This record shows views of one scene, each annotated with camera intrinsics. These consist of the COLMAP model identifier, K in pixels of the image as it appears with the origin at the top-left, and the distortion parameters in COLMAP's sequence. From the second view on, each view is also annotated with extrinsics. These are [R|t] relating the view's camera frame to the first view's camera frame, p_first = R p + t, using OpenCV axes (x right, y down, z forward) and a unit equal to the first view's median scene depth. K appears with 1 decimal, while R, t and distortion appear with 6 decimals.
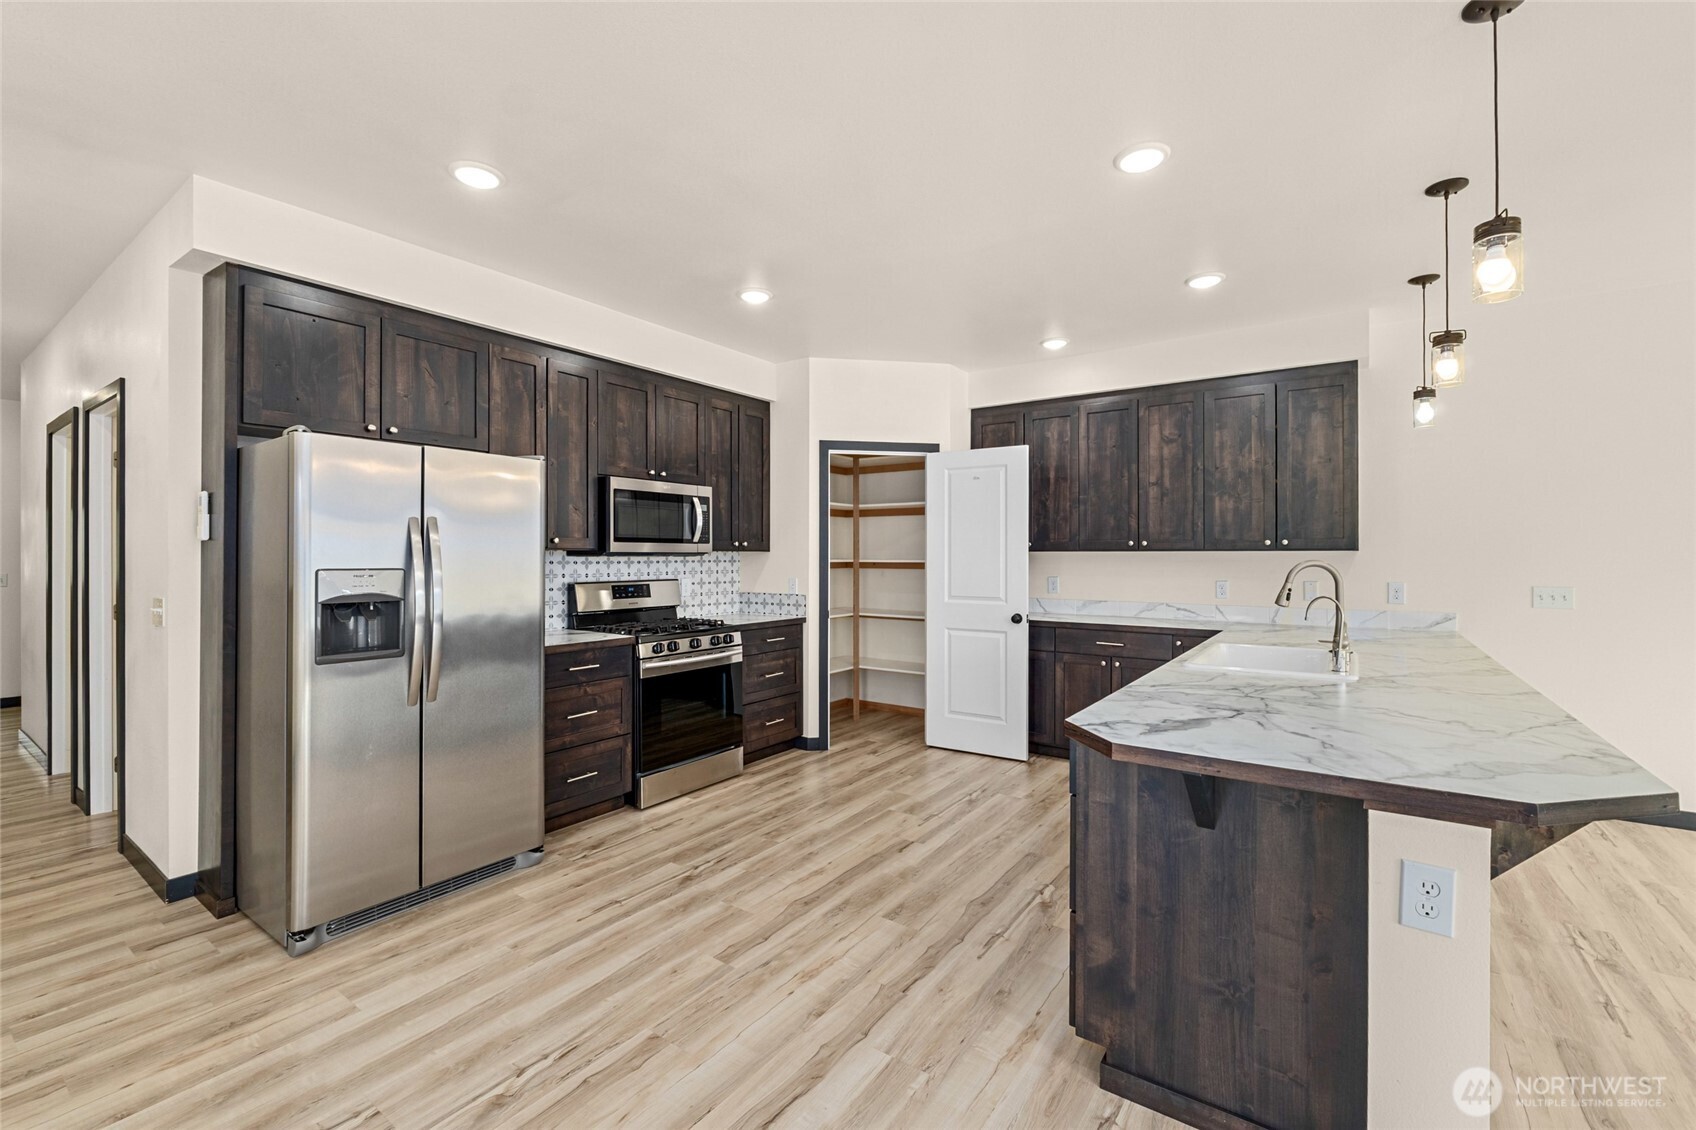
lens RADIAL K [[716.5, 0, 859.8], [0, 716.5, 553.0], [0, 0, 1]] dist [-0.004695, -0.000736]
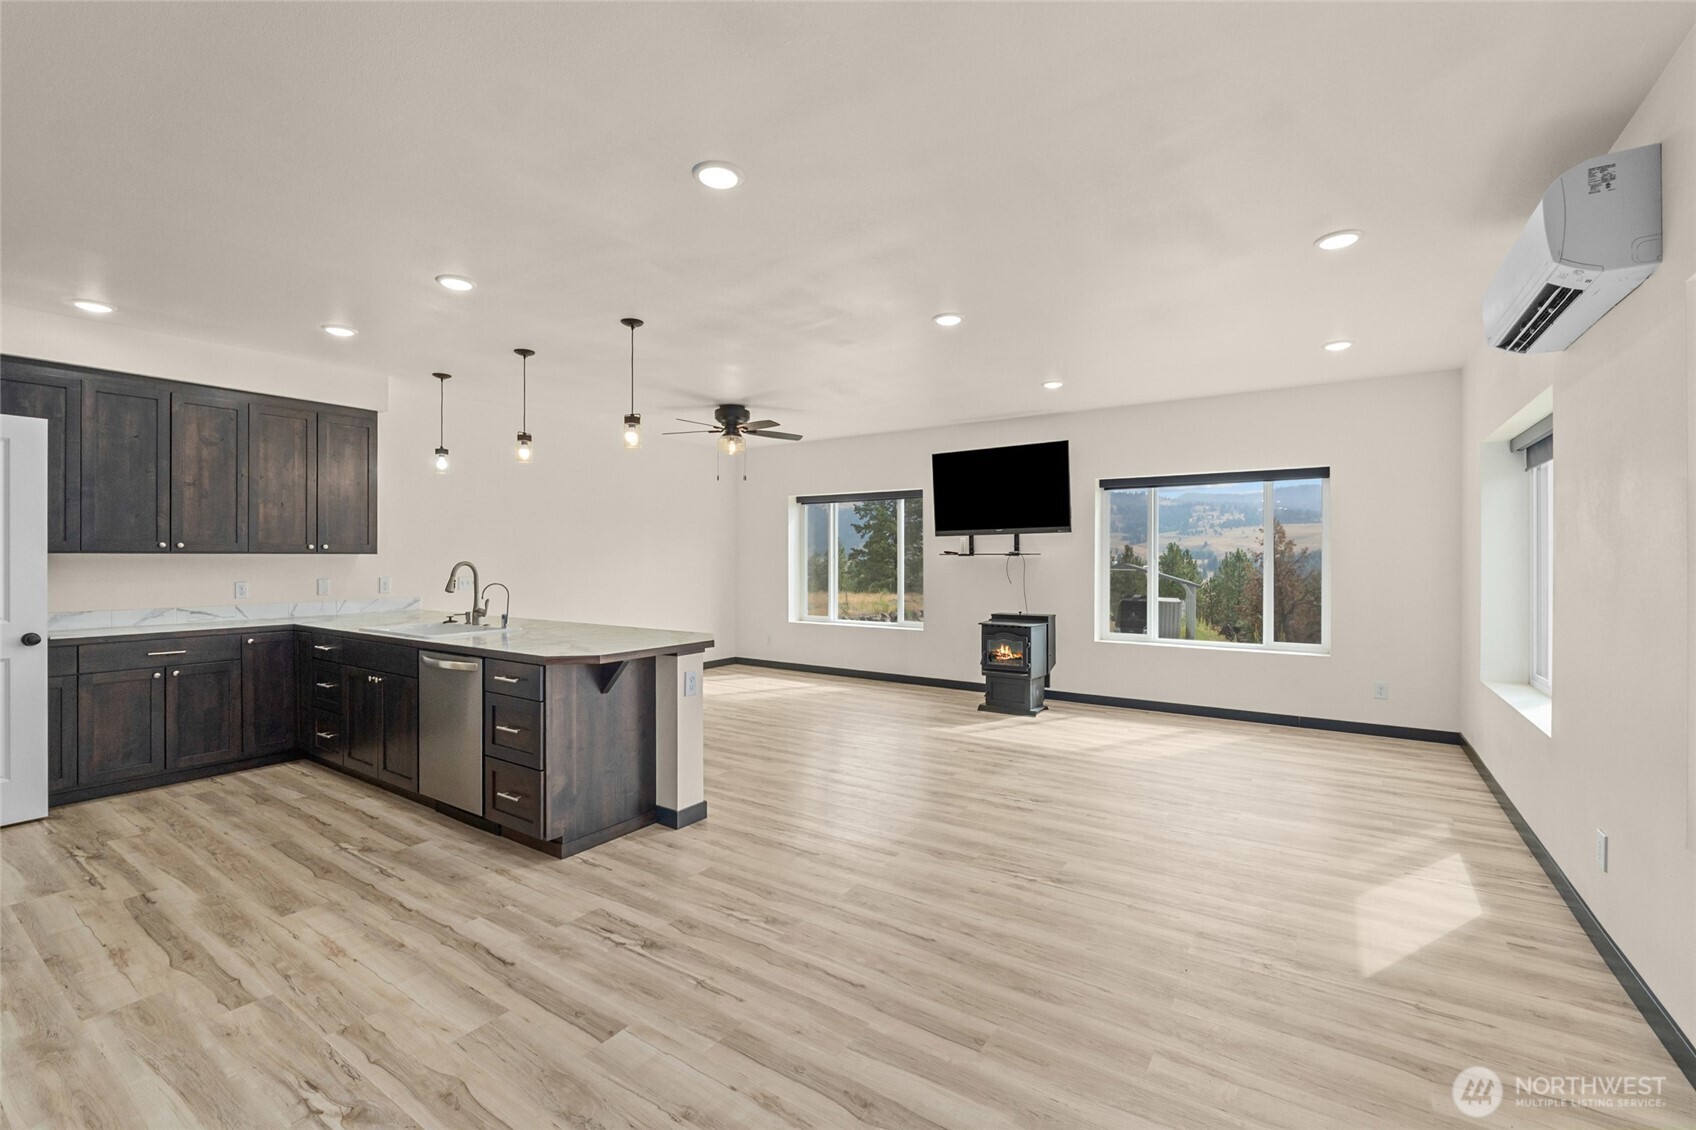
lens RADIAL K [[716.5, 0, 835.4], [0, 716.5, 559.6], [0, 0, 1]] dist [-0.004695, -0.000736]
pose [[-0.003445, -0.002792, 0.999990, -0.697175], [-0.003883, 0.999989, 0.002779, -0.000601], [-0.999987, -0.003874, -0.003455, 0.161367]]
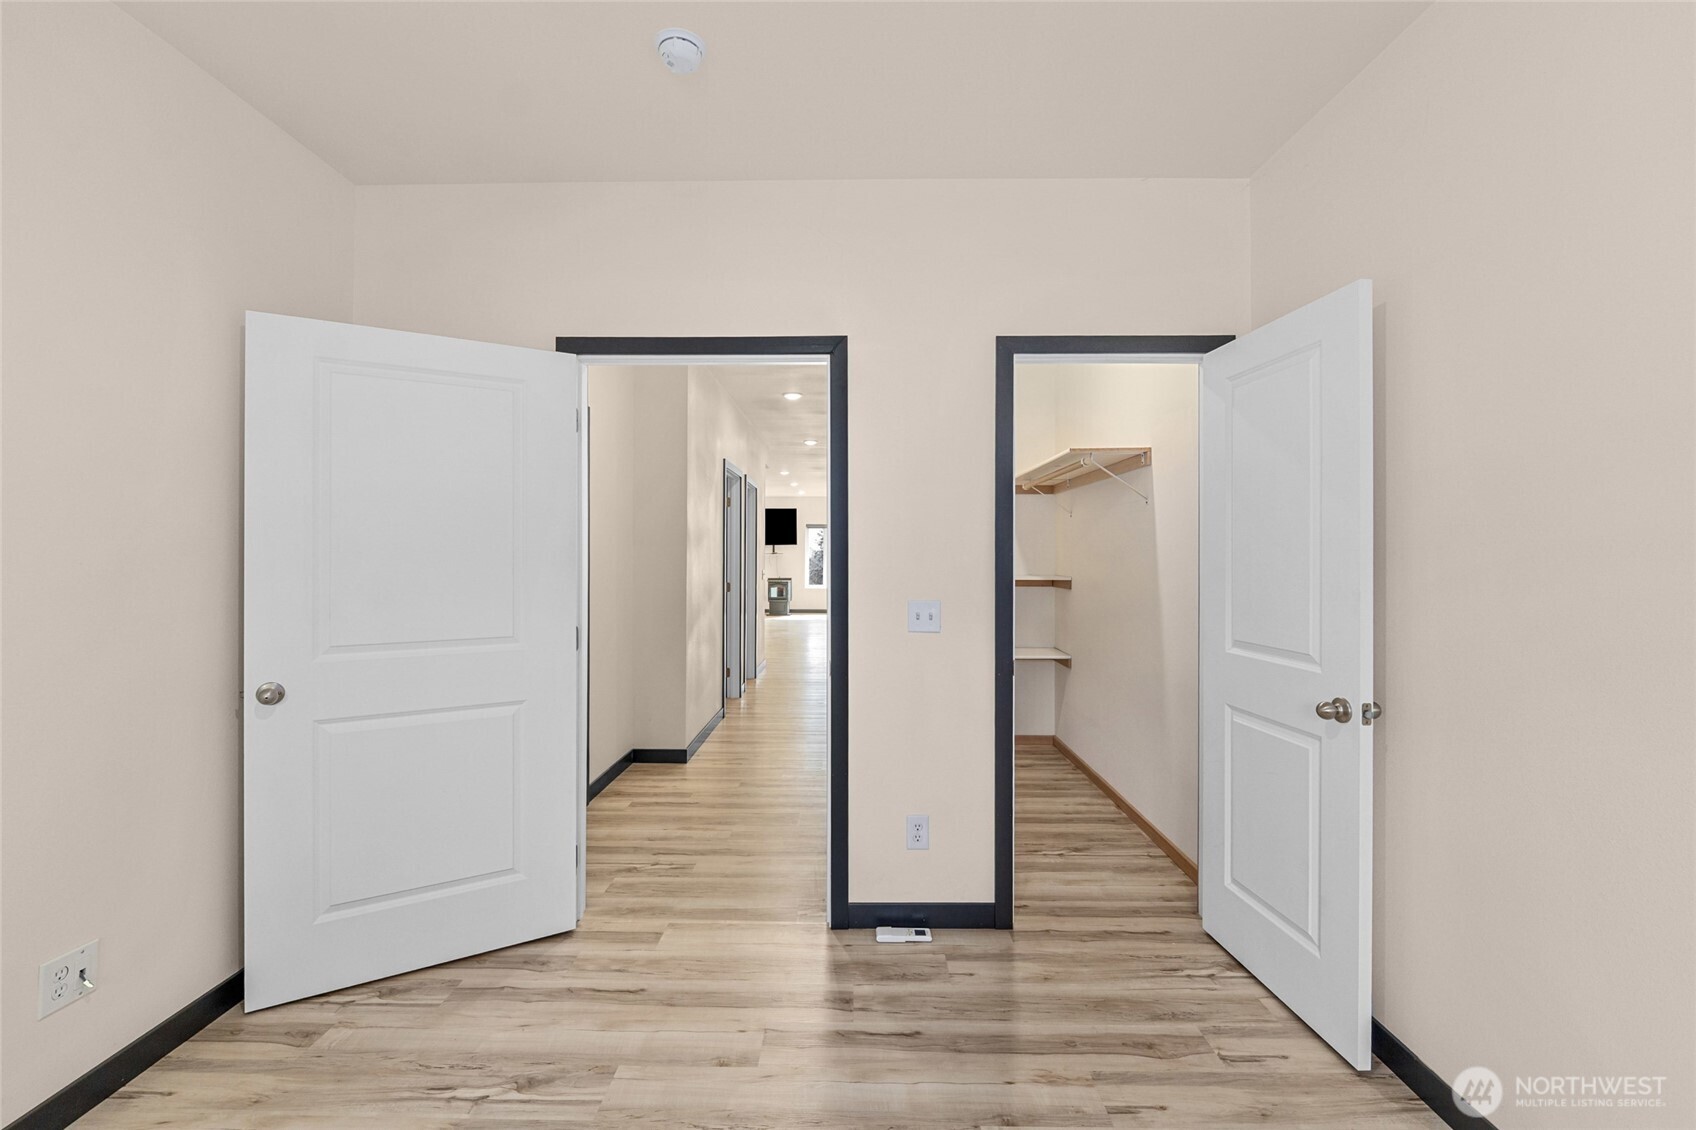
lens RADIAL K [[716.5, 0, 849.4], [0, 716.5, 564.9], [0, 0, 1]] dist [-0.004695, -0.000736]
pose [[-0.552949, -0.002773, 0.833210, -3.458800], [-0.008159, 0.999965, -0.002087, 0.088426], [-0.833175, -0.007952, -0.552952, 2.247717]]
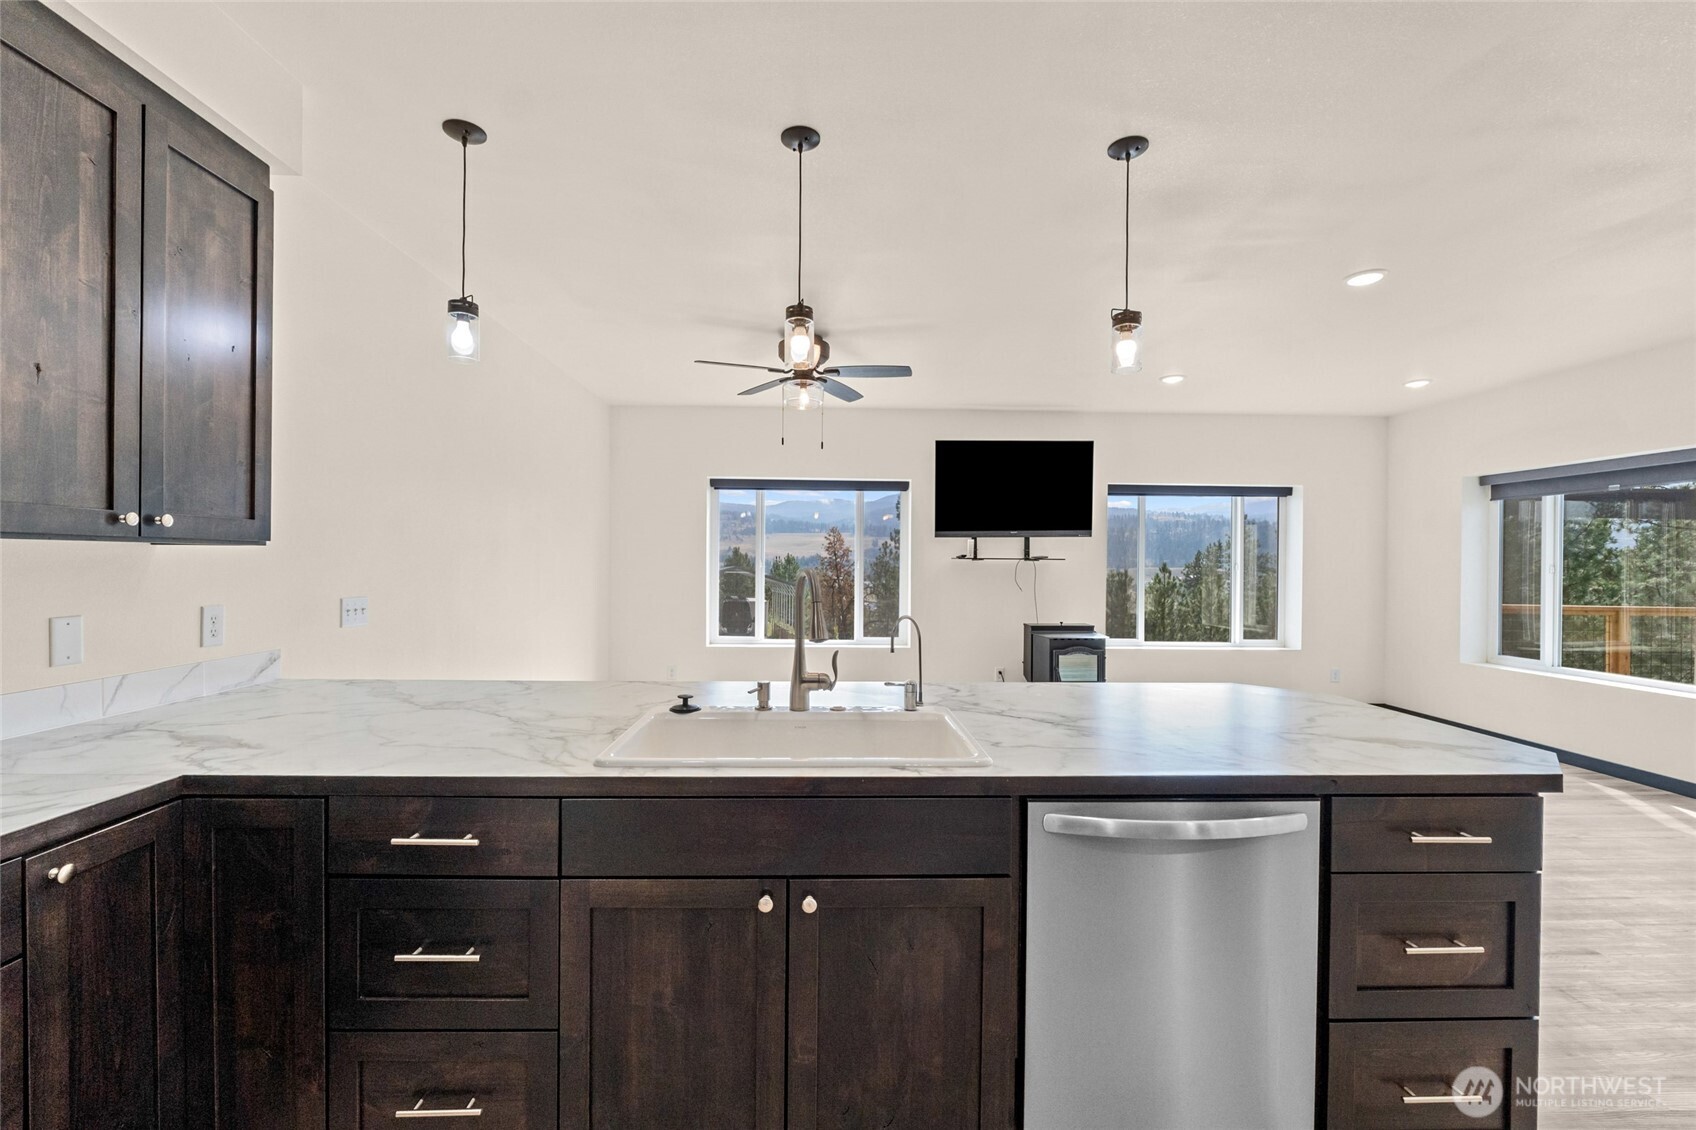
lens RADIAL K [[716.5, 0, 840.9], [0, 716.5, 564.9], [0, 0, 1]] dist [-0.004695, -0.000736]
pose [[-0.594688, -0.008962, 0.803907, 0.057796], [-0.012639, 0.999919, 0.001798, 0.004351], [-0.803858, -0.009091, -0.594752, 1.056244]]
